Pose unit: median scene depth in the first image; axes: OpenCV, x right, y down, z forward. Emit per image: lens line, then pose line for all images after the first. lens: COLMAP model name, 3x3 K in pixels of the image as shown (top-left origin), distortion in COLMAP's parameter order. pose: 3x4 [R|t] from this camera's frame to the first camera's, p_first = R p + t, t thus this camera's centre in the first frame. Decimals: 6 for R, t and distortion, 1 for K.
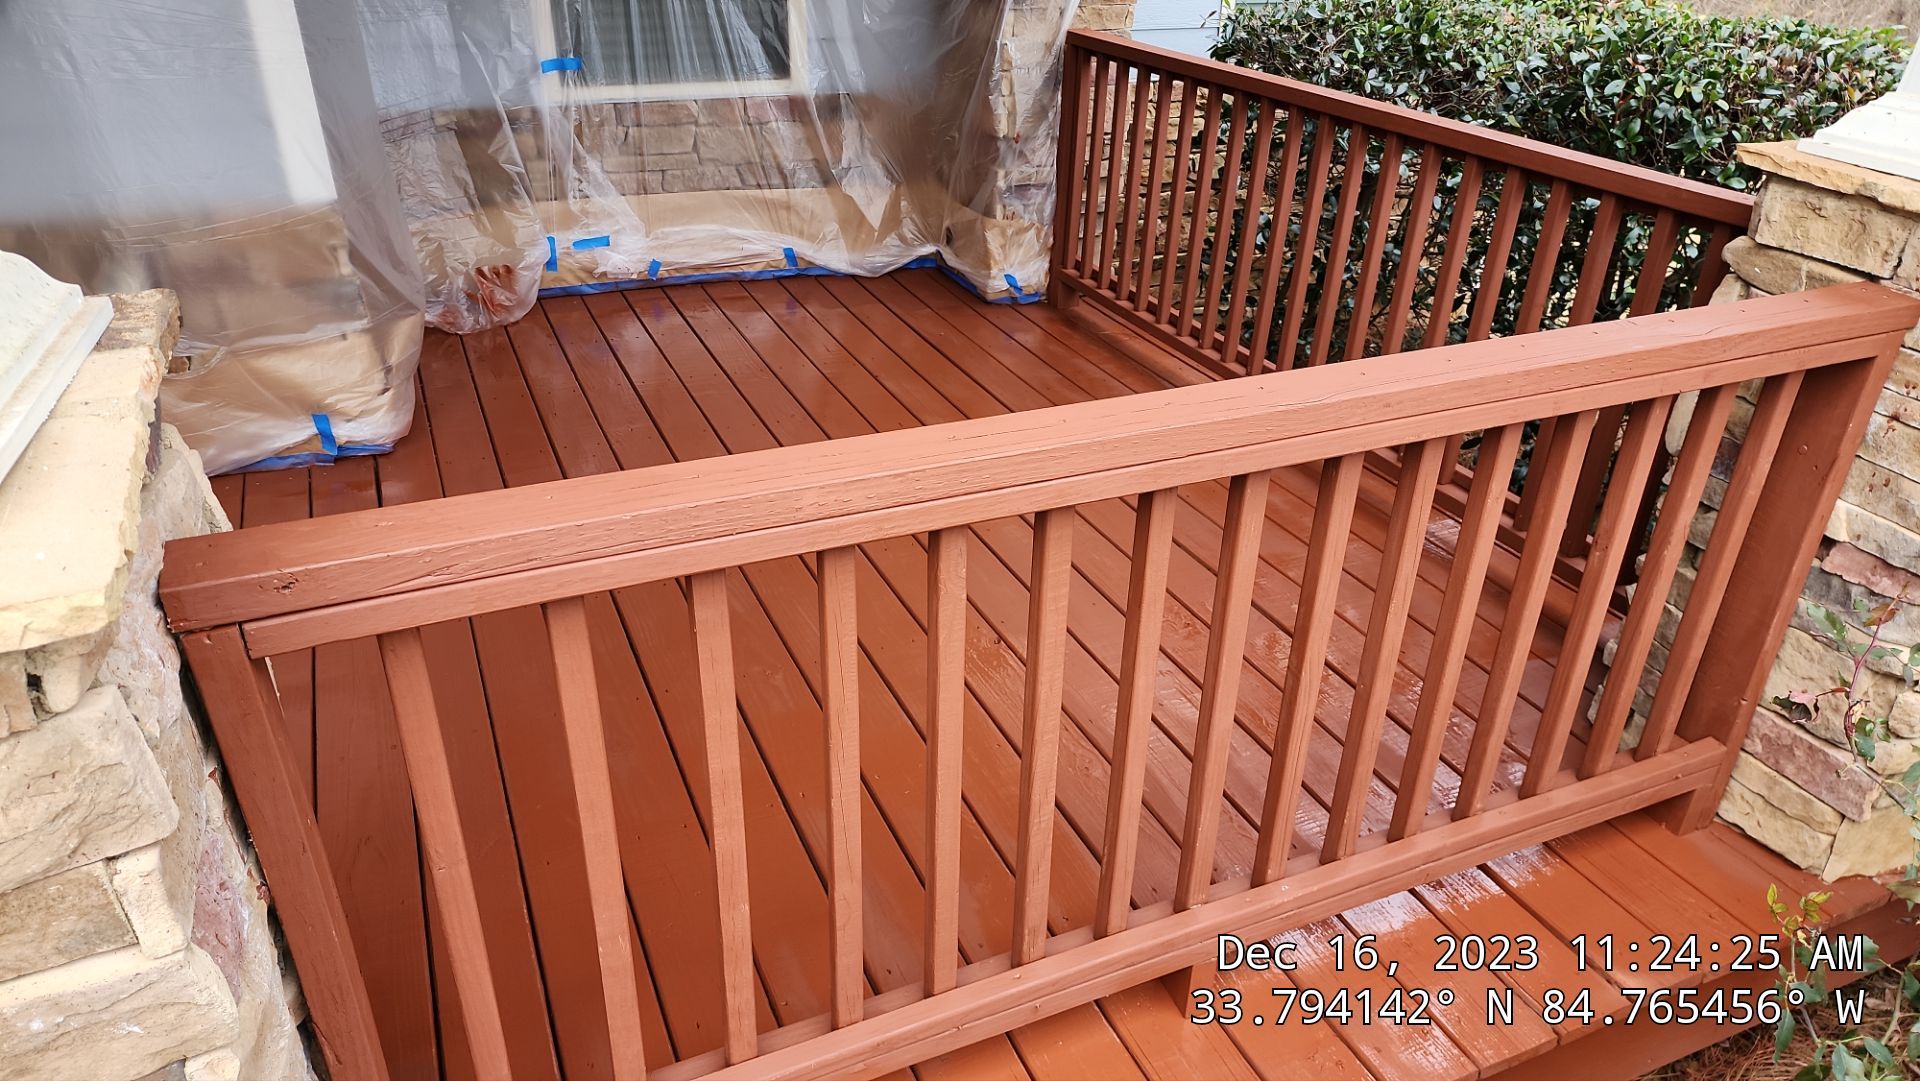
lens RADIAL K [[1274.5, 0, 960.4], [0, 1274.5, 536.4], [0, 0, 1]] dist [0.012912, -0.005069]
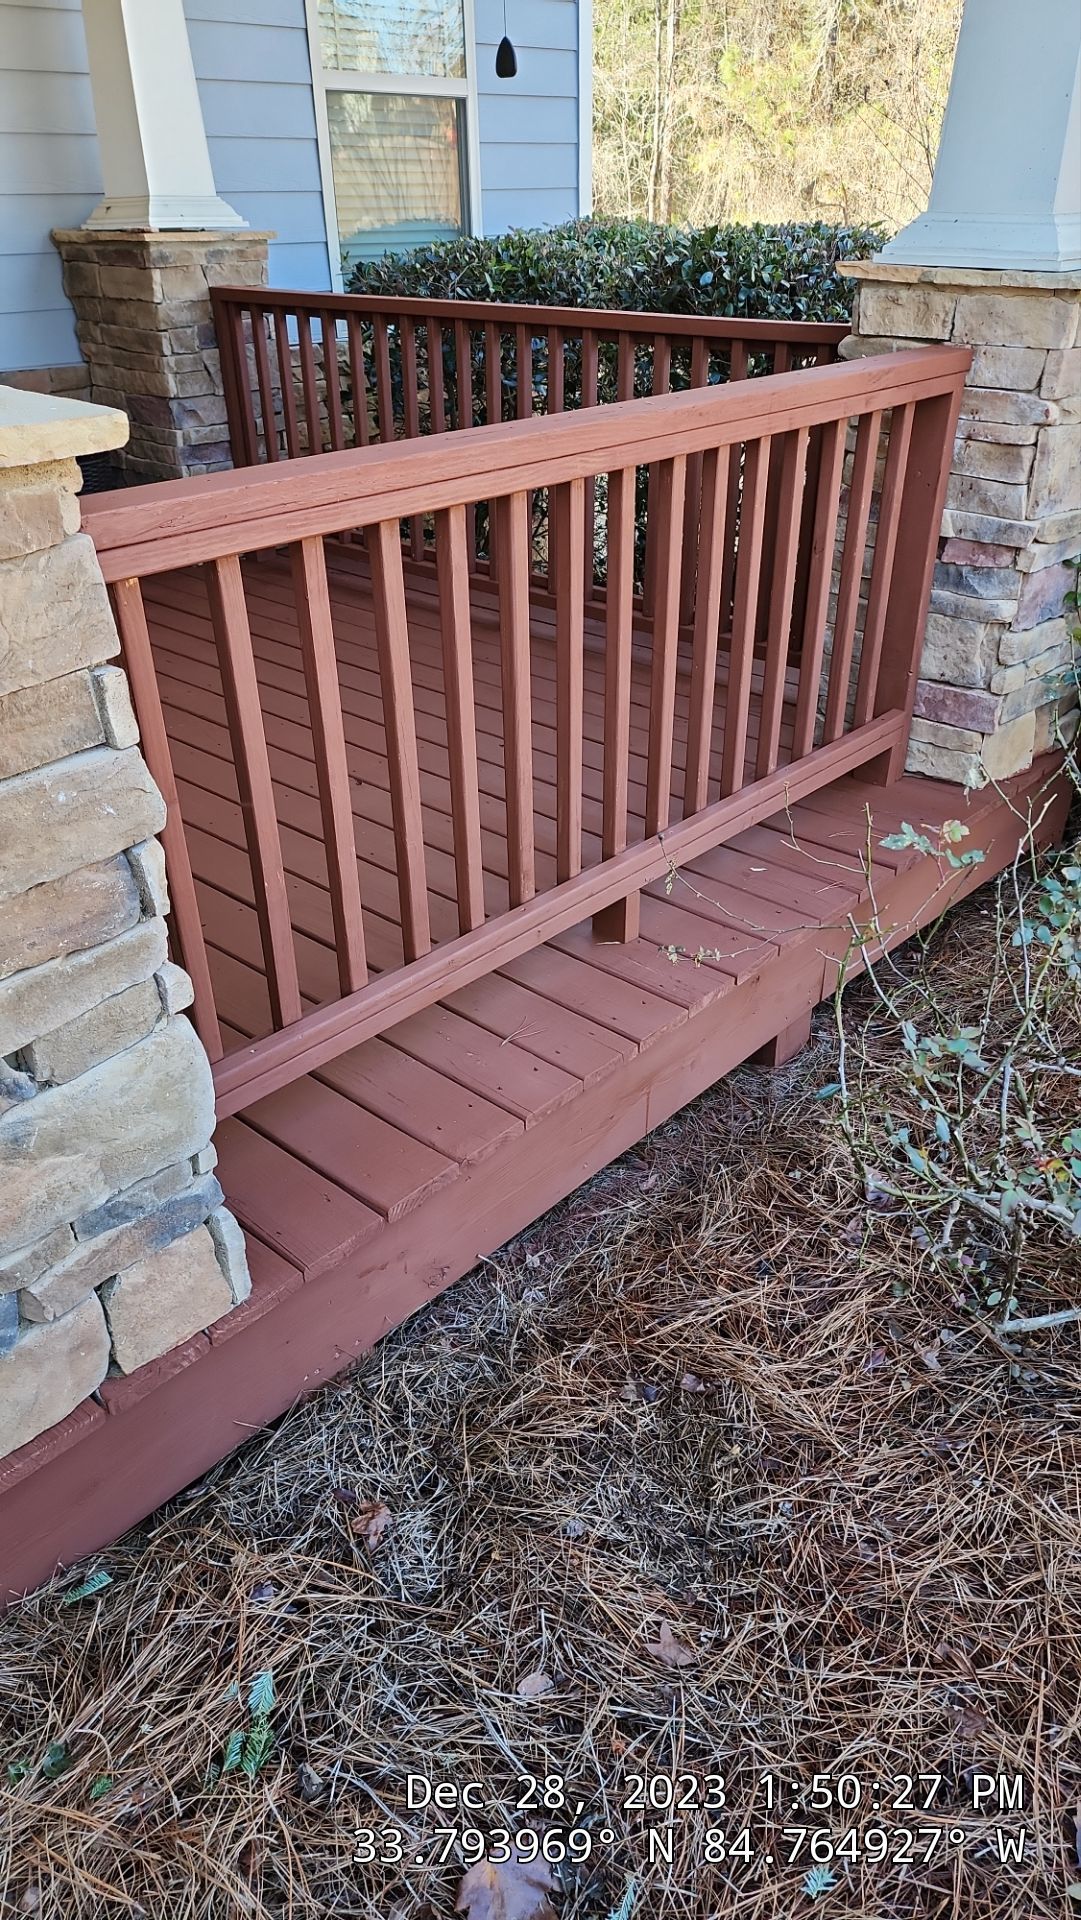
lens RADIAL K [[1274.5, 0, 543.8], [0, 1274.5, 967.9], [0, 0, 1]] dist [0.012912, -0.005069]
pose [[0.917395, -0.238319, 0.318732, -0.281330], [0.217199, 0.970909, 0.100799, 0.207872], [-0.333482, -0.023244, 0.942470, -0.199499]]
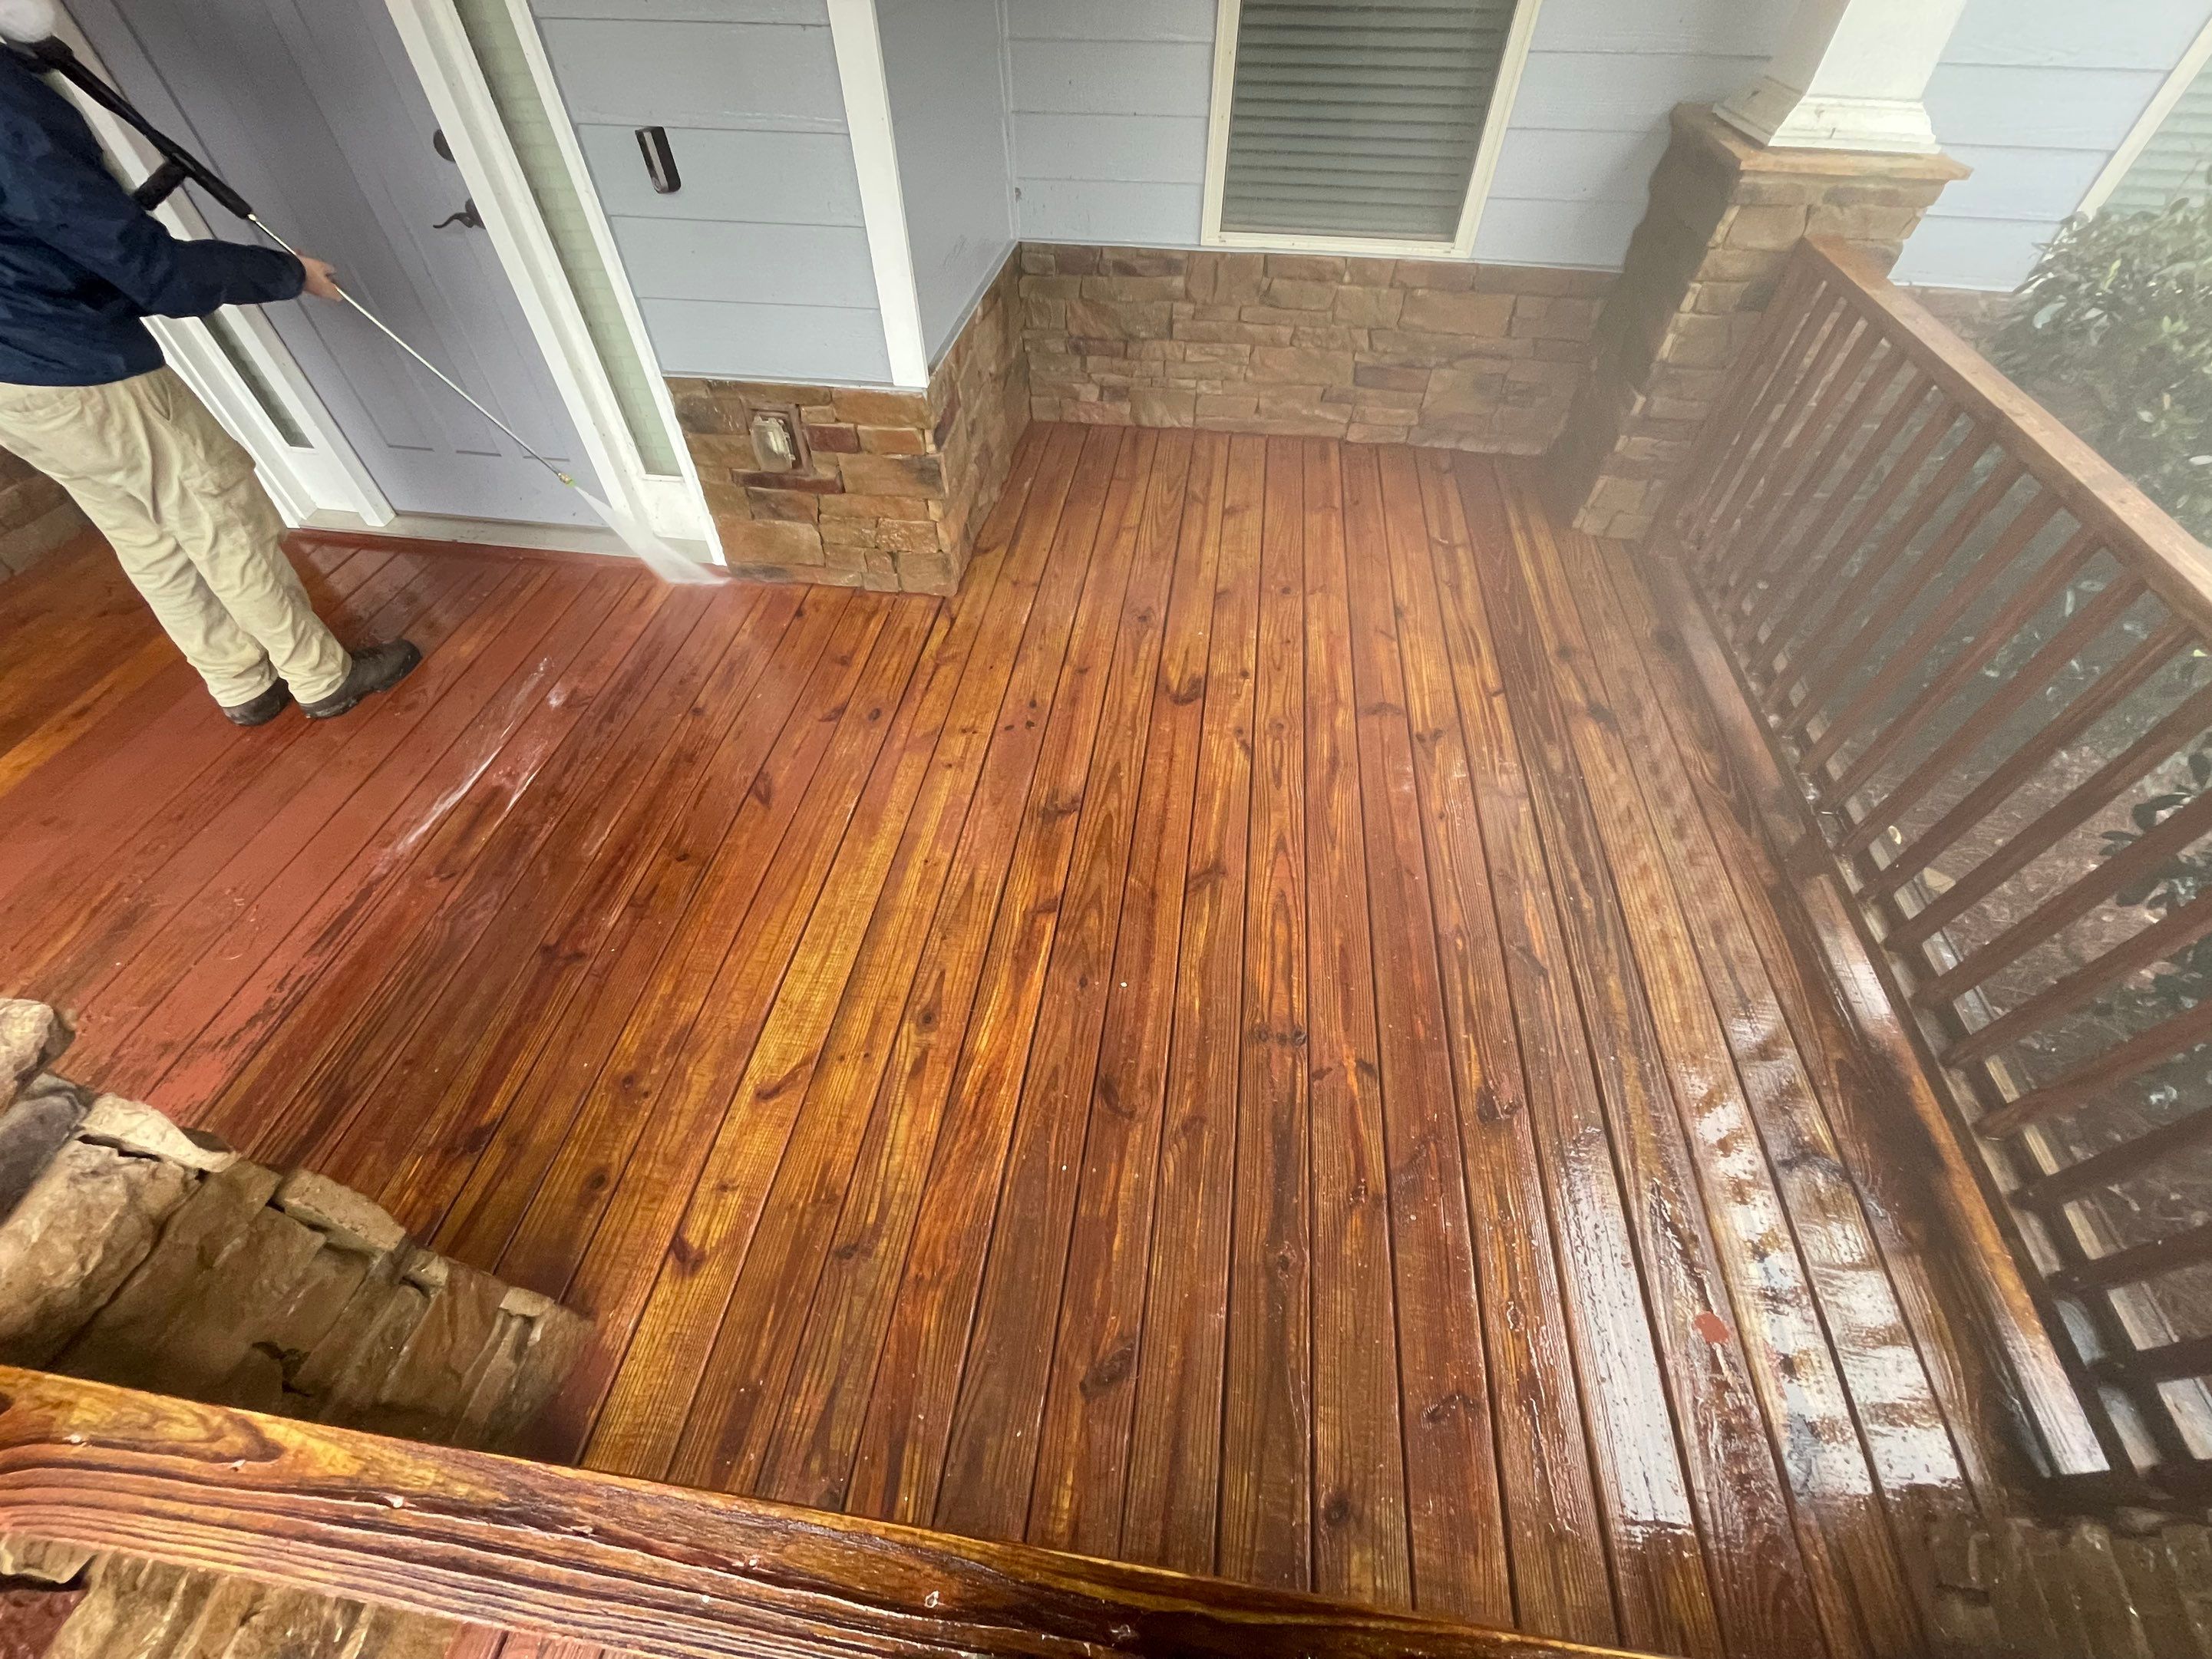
lens RADIAL K [[895.2, 0, 1095.8], [0, 895.2, 825.1], [0, 0, 1]] dist [0.001001, 0.000064]
pose [[0.851053, 0.388472, -0.353267, 0.093651], [-0.232671, 0.882133, 0.409518, -0.404296], [0.470715, -0.266327, 0.841128, 0.434539]]
